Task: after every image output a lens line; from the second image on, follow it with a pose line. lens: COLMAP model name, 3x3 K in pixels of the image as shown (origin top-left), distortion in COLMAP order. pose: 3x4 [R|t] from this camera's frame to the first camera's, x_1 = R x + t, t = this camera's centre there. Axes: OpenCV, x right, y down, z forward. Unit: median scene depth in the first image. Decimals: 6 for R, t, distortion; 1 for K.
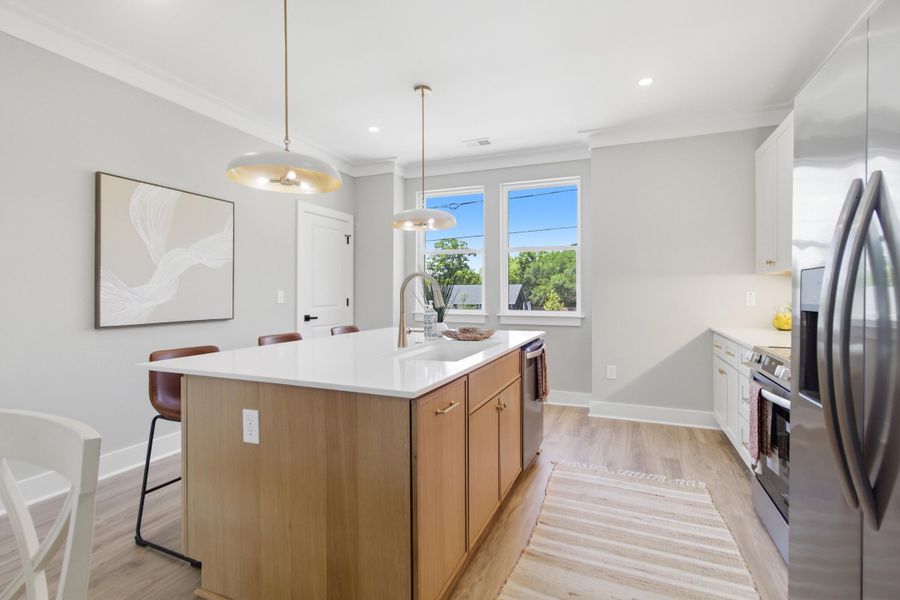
lens RADIAL K [[420.4, 0, 445.2], [0, 420.4, 295.6], [0, 0, 1]] dist [-0.007975, 0.000443]
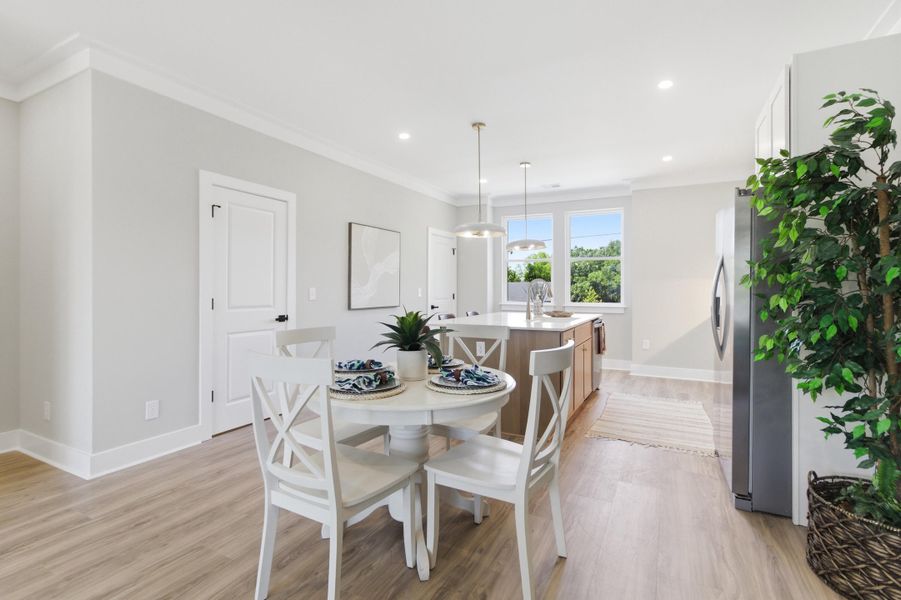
lens RADIAL K [[420.9, 0, 445.7], [0, 420.9, 295.6], [0, 0, 1]] dist [-0.007975, 0.000443]
pose [[0.997045, 0.001244, -0.076816, -0.239834], [-0.000742, 0.999978, 0.006560, 0.005198], [0.076822, -0.006484, 0.997024, -0.655288]]
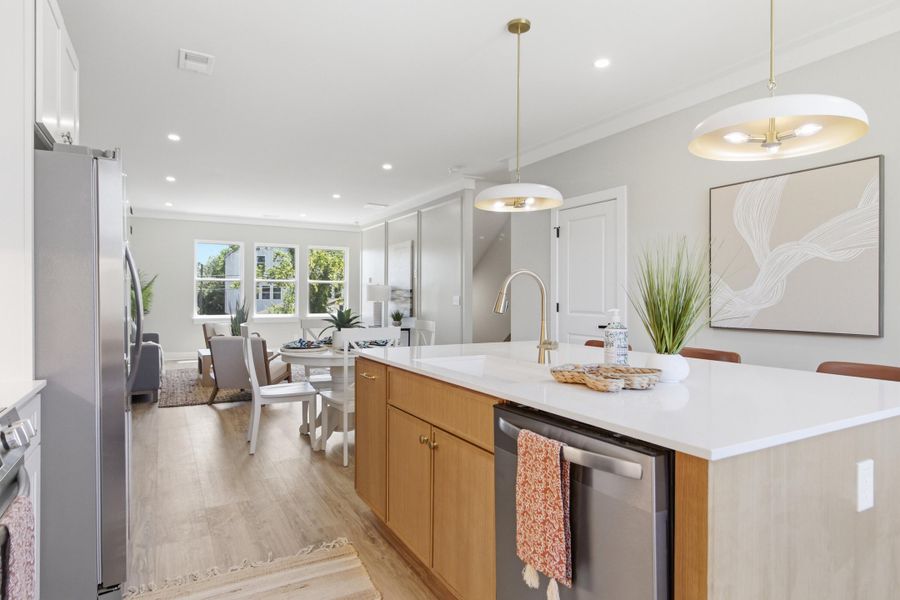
lens RADIAL K [[507.1, 0, 451.1], [0, 507.1, 295.8], [0, 0, 1]] dist [0.002136, 0.000366]
pose [[-0.595070, -0.001475, -0.803673, 0.578809], [-0.008203, 0.999957, 0.004238, -0.006770], [0.803632, 0.009114, -0.595056, 1.066202]]
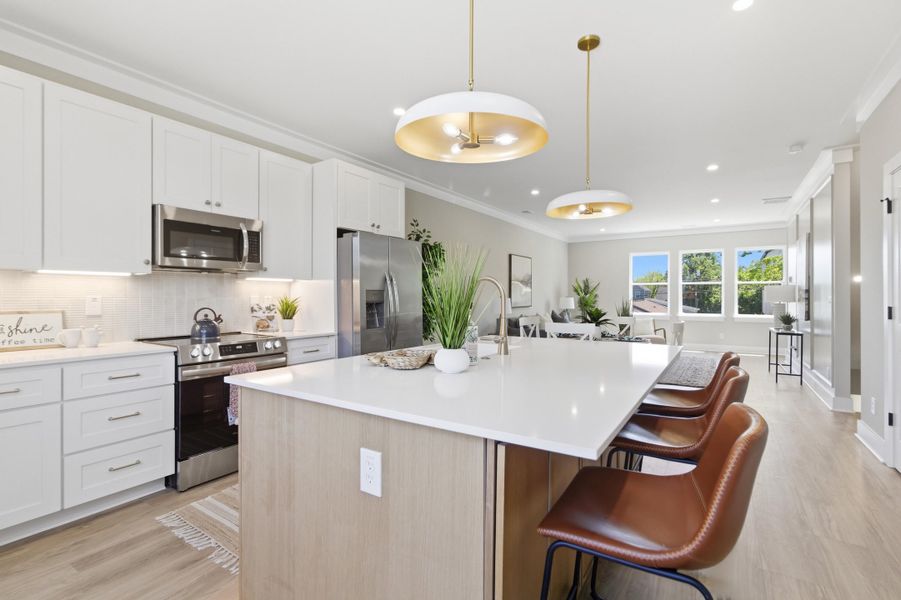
lens RADIAL K [[423.7, 0, 448.9], [0, 423.7, 292.9], [0, 0, 1]] dist [-0.006969, 0.000530]
pose [[-0.986883, 0.002544, 0.161419, -0.101183], [0.002436, 0.999997, -0.000867, -0.011992], [-0.161421, -0.000463, -0.986886, 1.461987]]
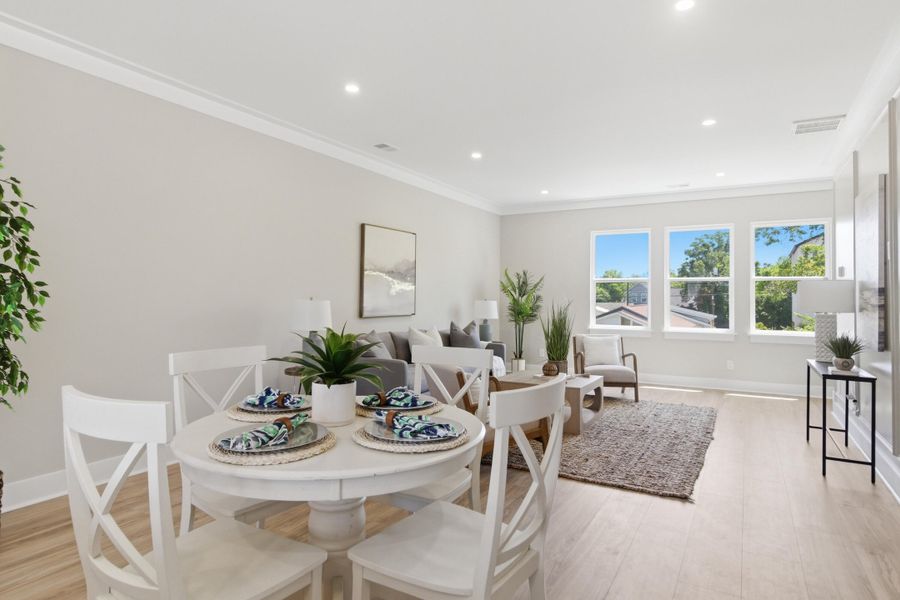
lens RADIAL K [[524.3, 0, 452.8], [0, 524.3, 282.6], [0, 0, 1]] dist [0.003493, -0.001066]
pose [[-0.995216, -0.003596, 0.097631, -0.535408], [-0.005817, 0.999731, -0.022471, -0.005596], [-0.097524, -0.022932, -0.994969, 0.611943]]
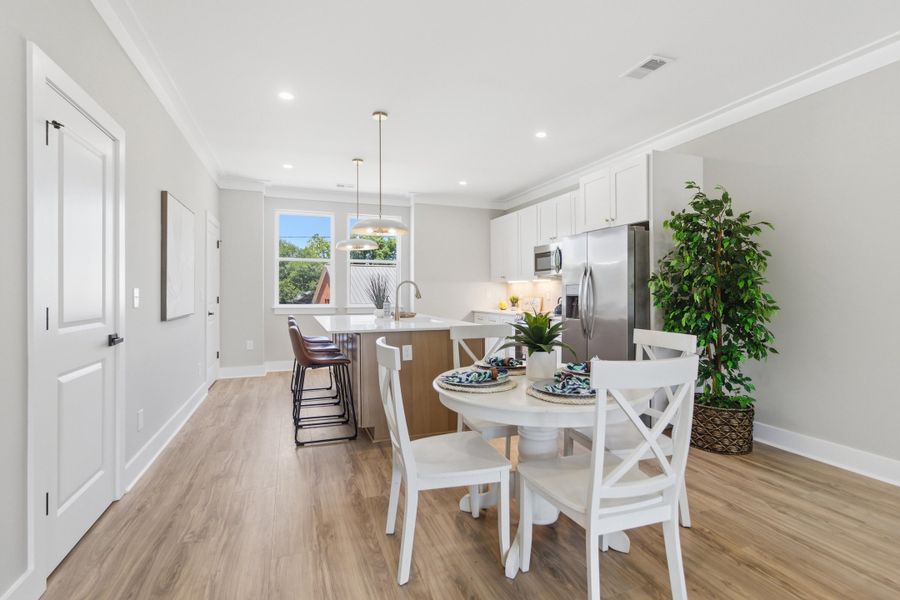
lens RADIAL K [[423.2, 0, 448.4], [0, 423.2, 292.9], [0, 0, 1]] dist [-0.006969, 0.000530]
pose [[0.717275, -0.002265, 0.696786, -0.925864], [0.006167, 0.999976, -0.003098, 0.005983], [-0.696763, 0.006519, 0.717272, -0.368922]]
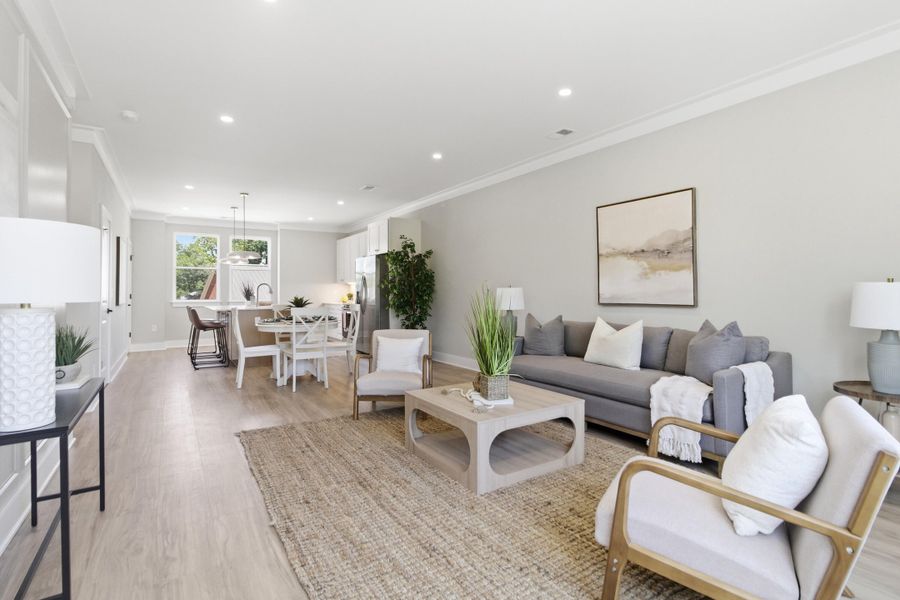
lens RADIAL K [[445.5, 0, 449.0], [0, 445.5, 285.6], [0, 0, 1]] dist [-0.001709, 0.000653]
pose [[0.563070, 0.006575, 0.826383, -1.535344], [0.013022, 0.999774, -0.016827, 0.029436], [-0.826306, 0.020236, 0.562857, -1.547473]]
